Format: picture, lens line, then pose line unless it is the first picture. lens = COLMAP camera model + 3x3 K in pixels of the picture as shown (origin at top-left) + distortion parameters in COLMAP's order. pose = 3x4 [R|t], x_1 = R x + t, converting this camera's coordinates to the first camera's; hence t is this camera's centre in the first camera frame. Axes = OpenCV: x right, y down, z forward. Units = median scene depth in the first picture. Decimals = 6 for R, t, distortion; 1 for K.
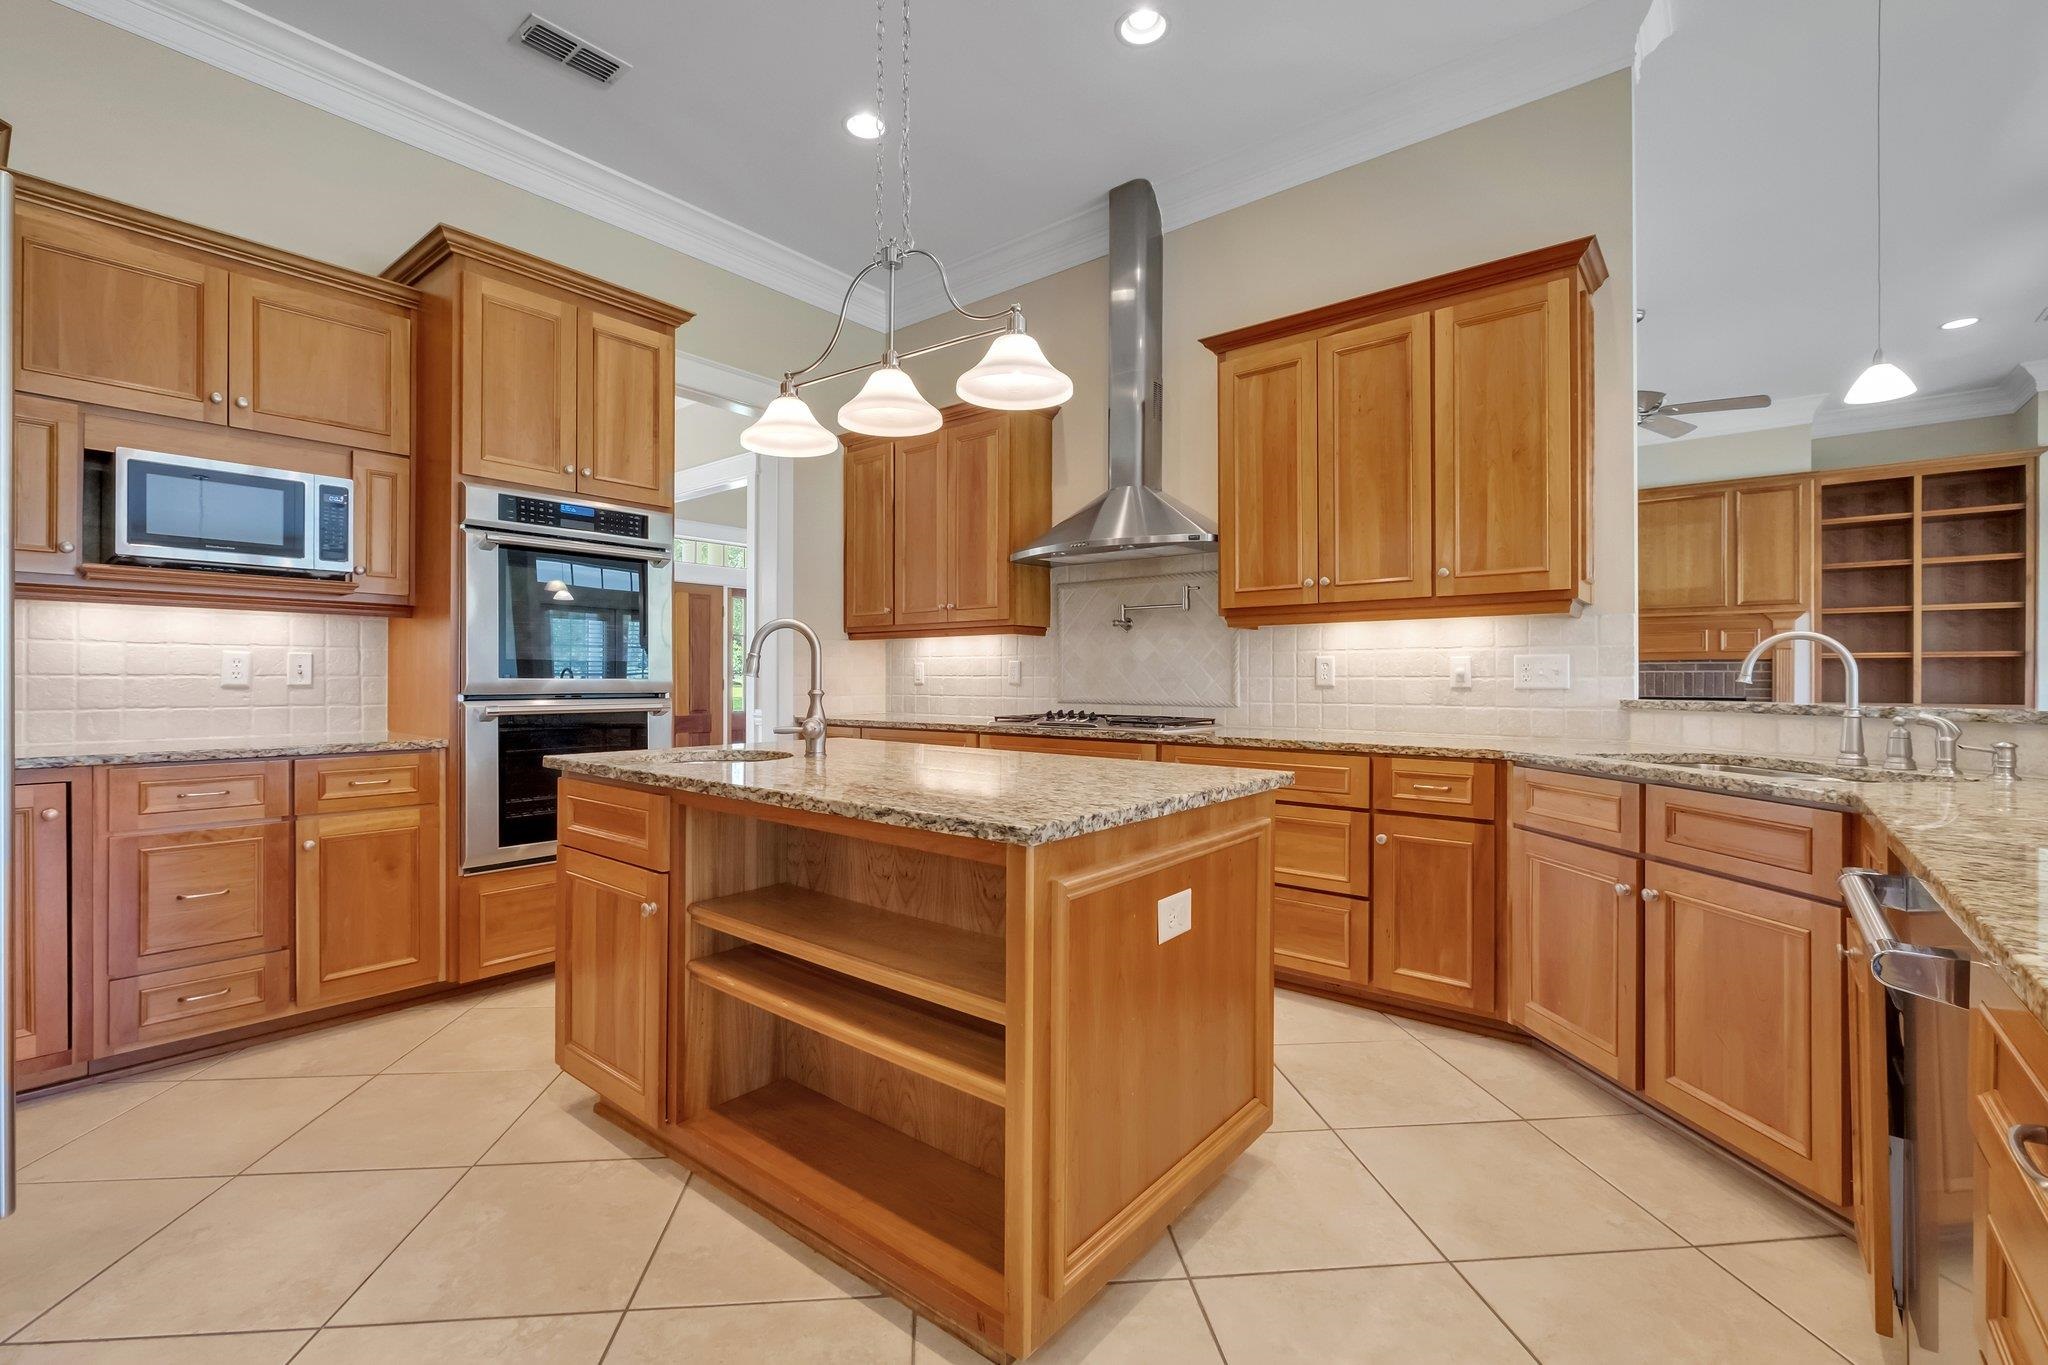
lens RADIAL K [[892.3, 0, 1021.4], [0, 892.3, 675.5], [0, 0, 1]] dist [0.000016, 0.000348]
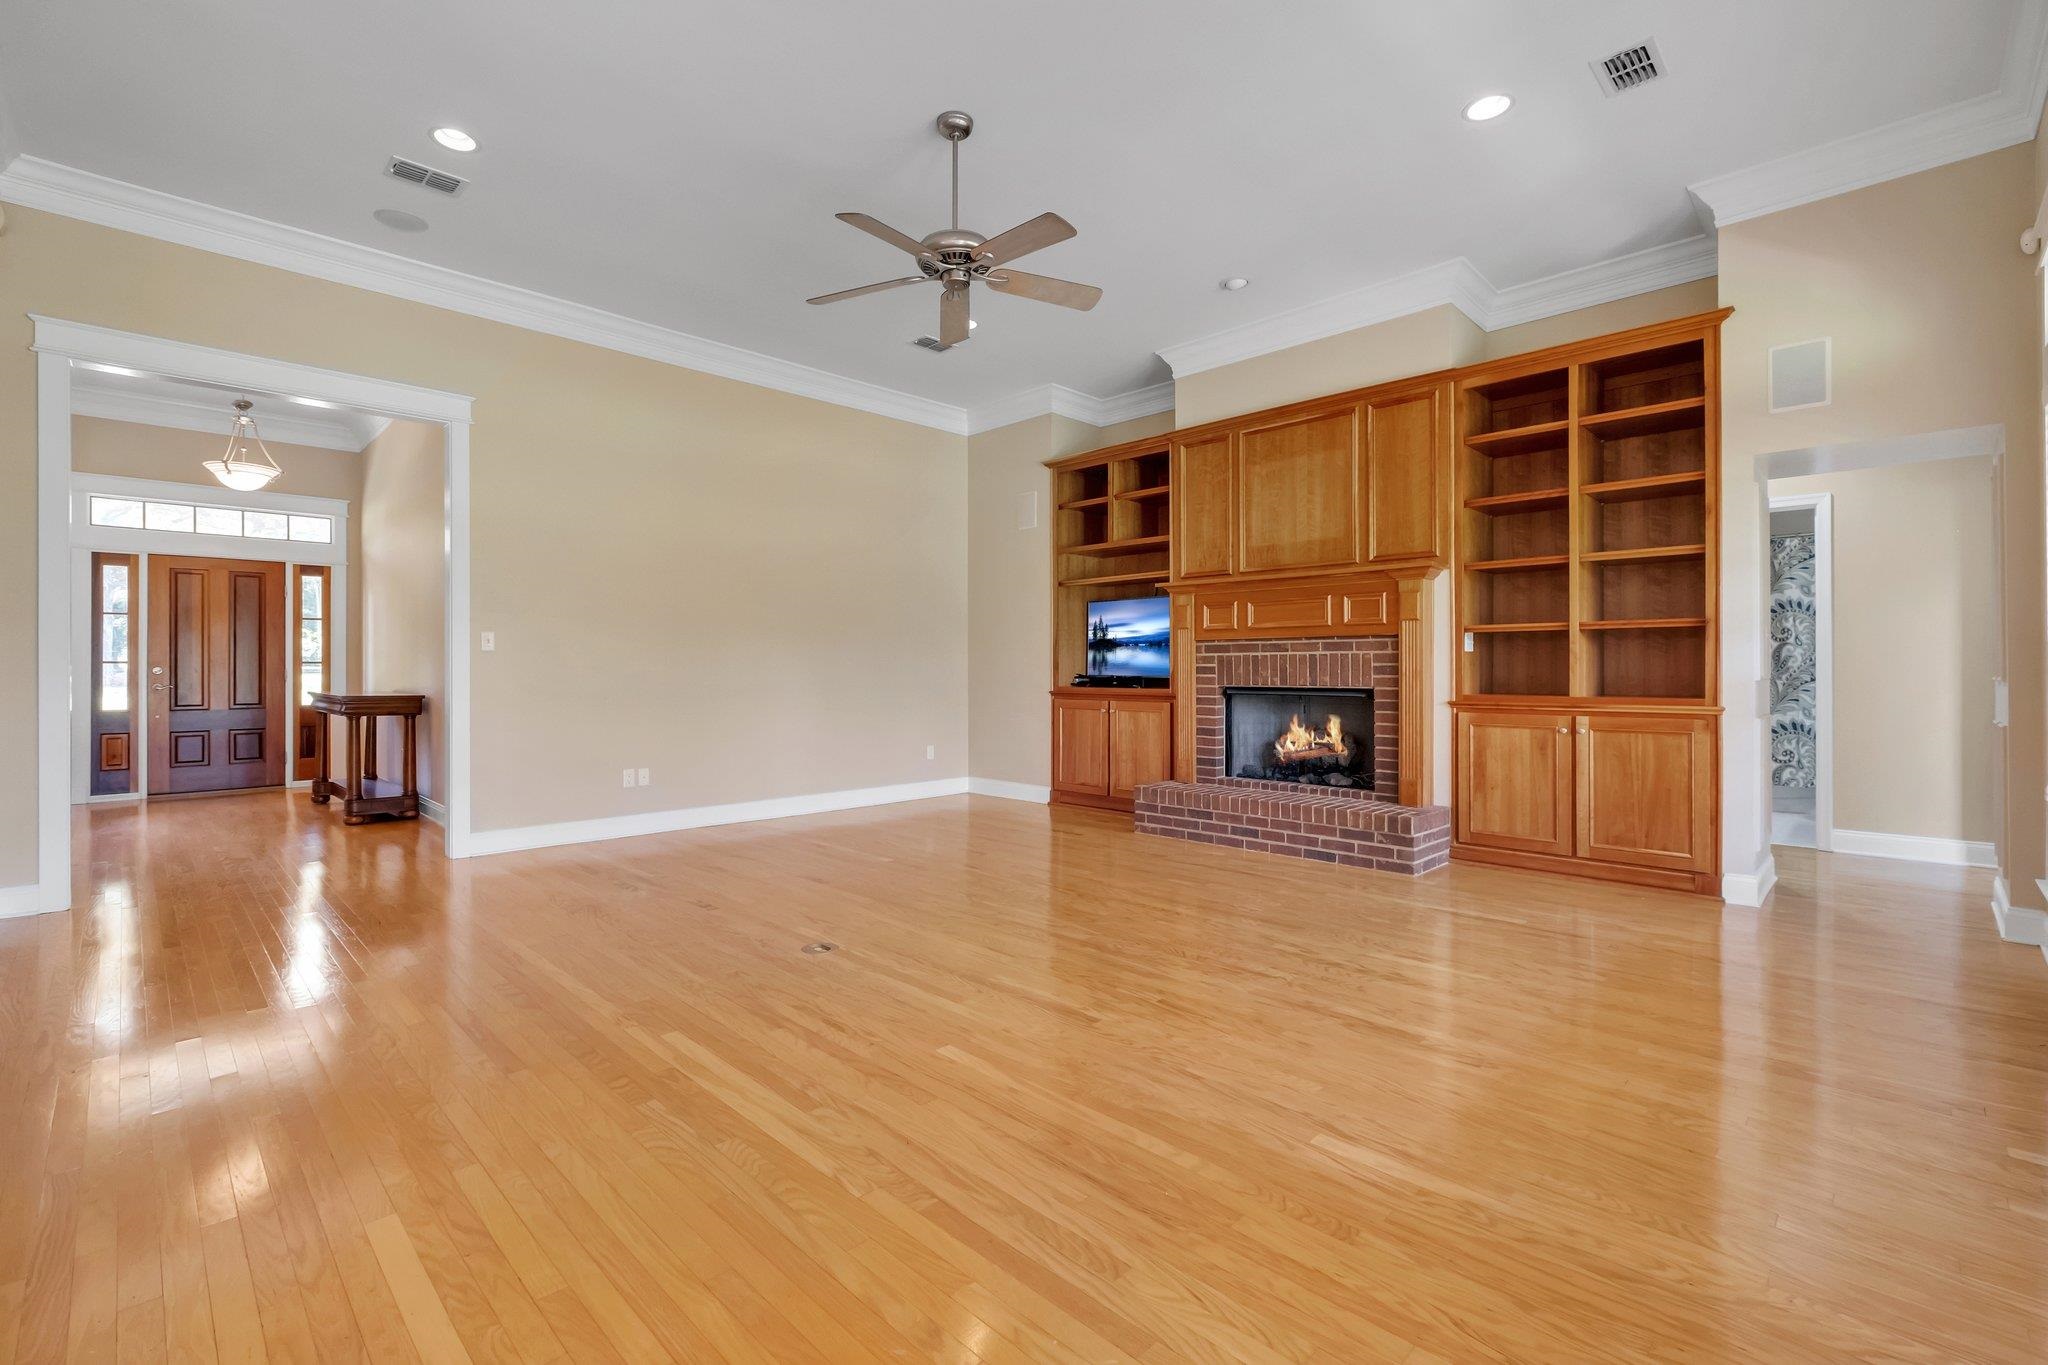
lens RADIAL K [[899.8, 0, 1020.8], [0, 899.8, 658.9], [0, 0, 1]] dist [0.001147, 0.000183]
pose [[0.994598, -0.004559, -0.103706, 0.662470], [0.003877, 0.999970, -0.006769, 0.005124], [0.103734, 0.006331, 0.994585, 0.270125]]
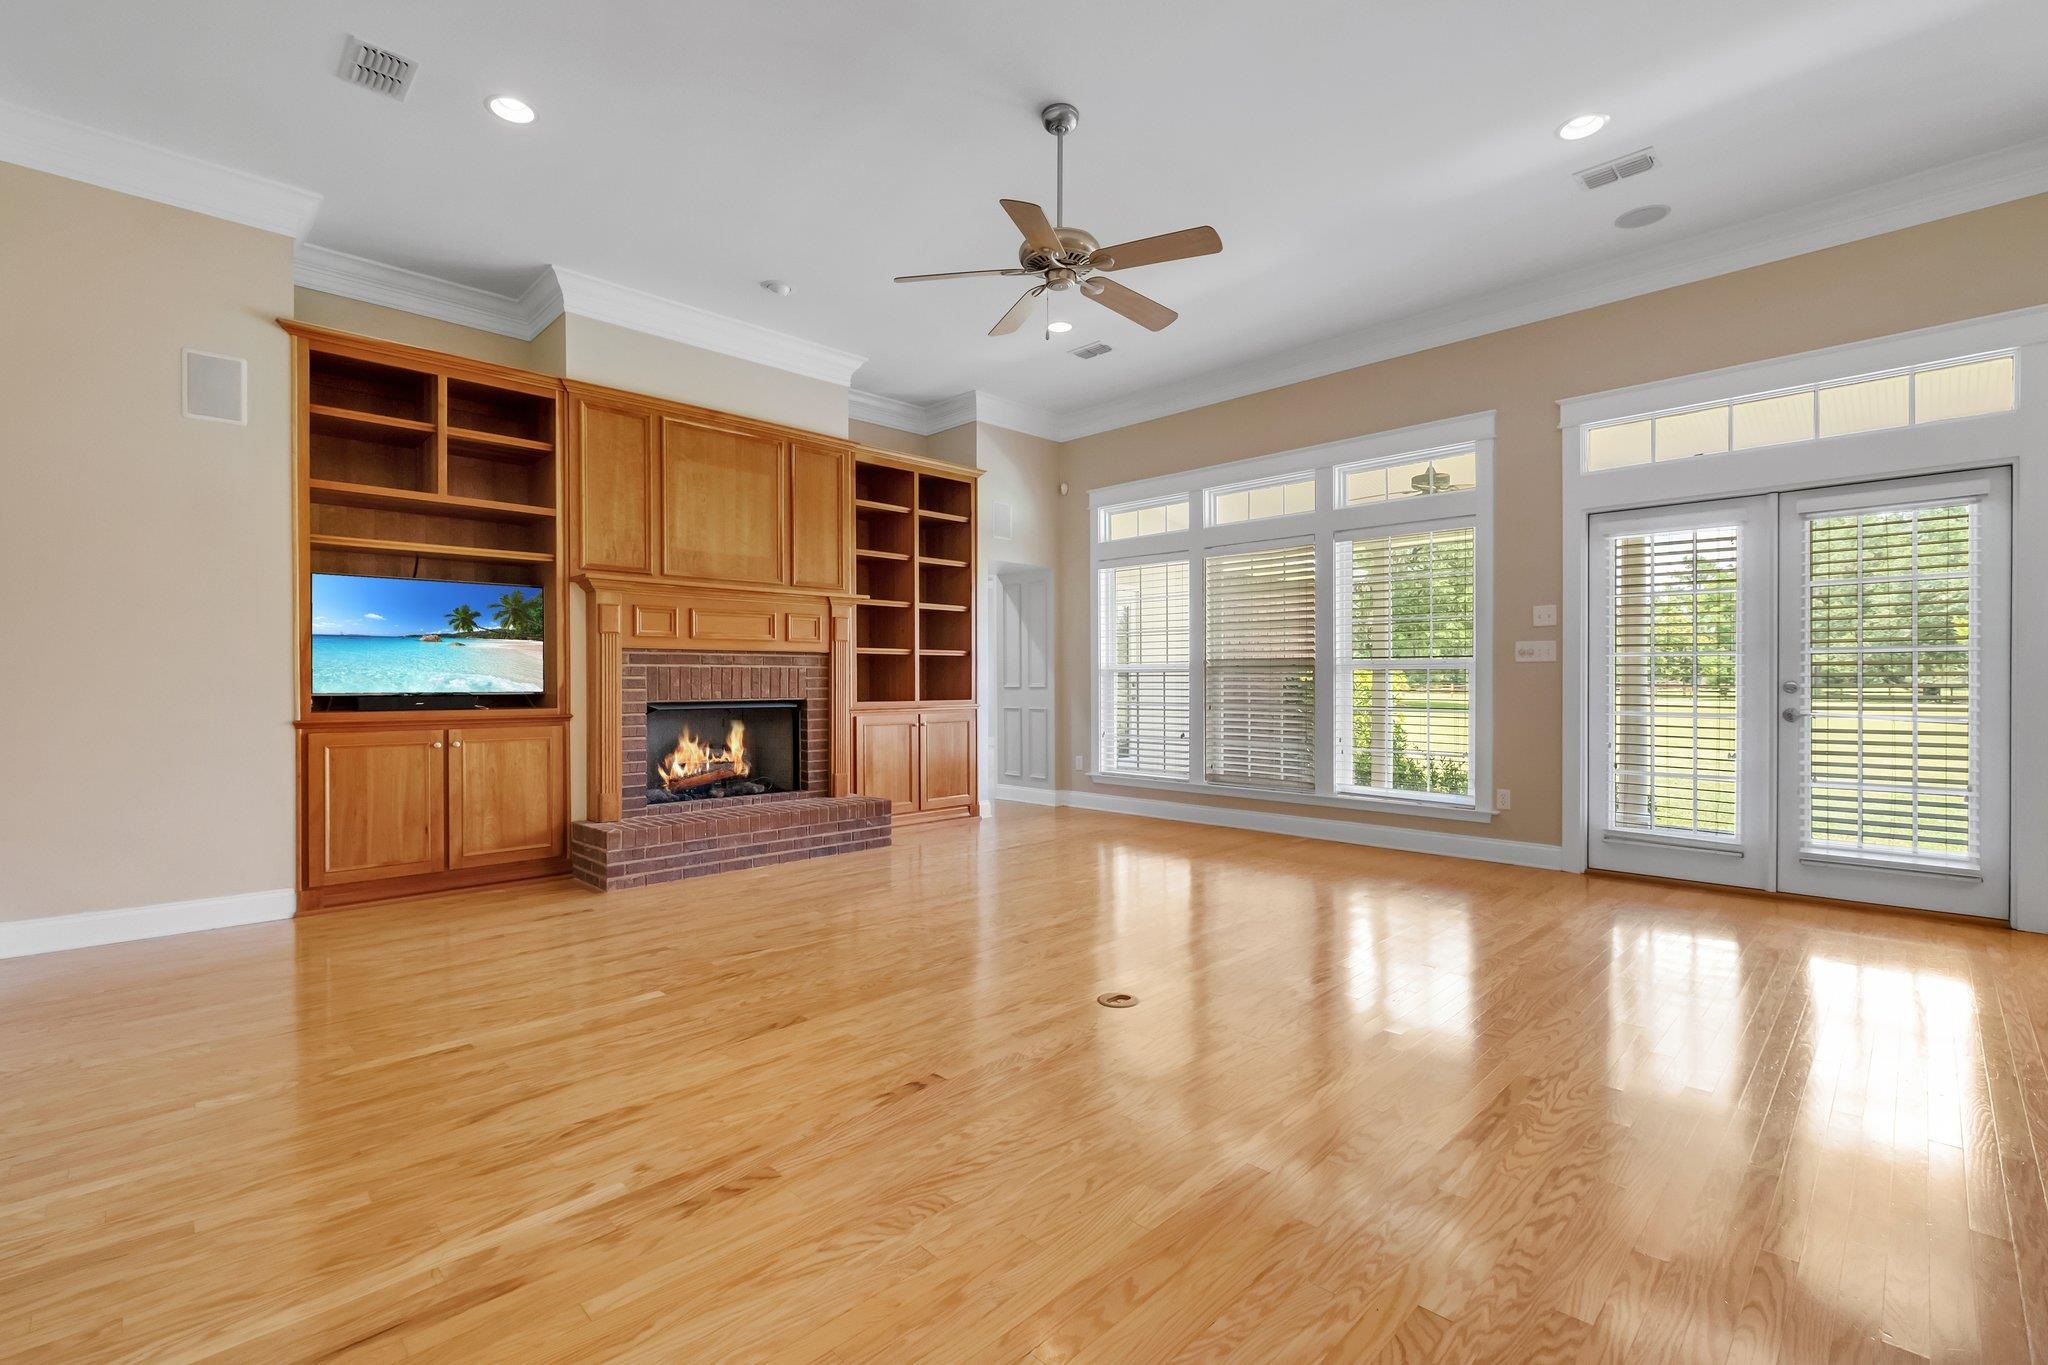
lens RADIAL K [[889.4, 0, 1021.2], [0, 889.4, 686.6], [0, 0, 1]] dist [0.001771, 0.000307]
pose [[0.125770, -0.009957, 0.992009, 0.034692], [-0.002805, 0.999942, 0.010392, 0.004662], [-0.992055, -0.004089, 0.125735, 0.771816]]
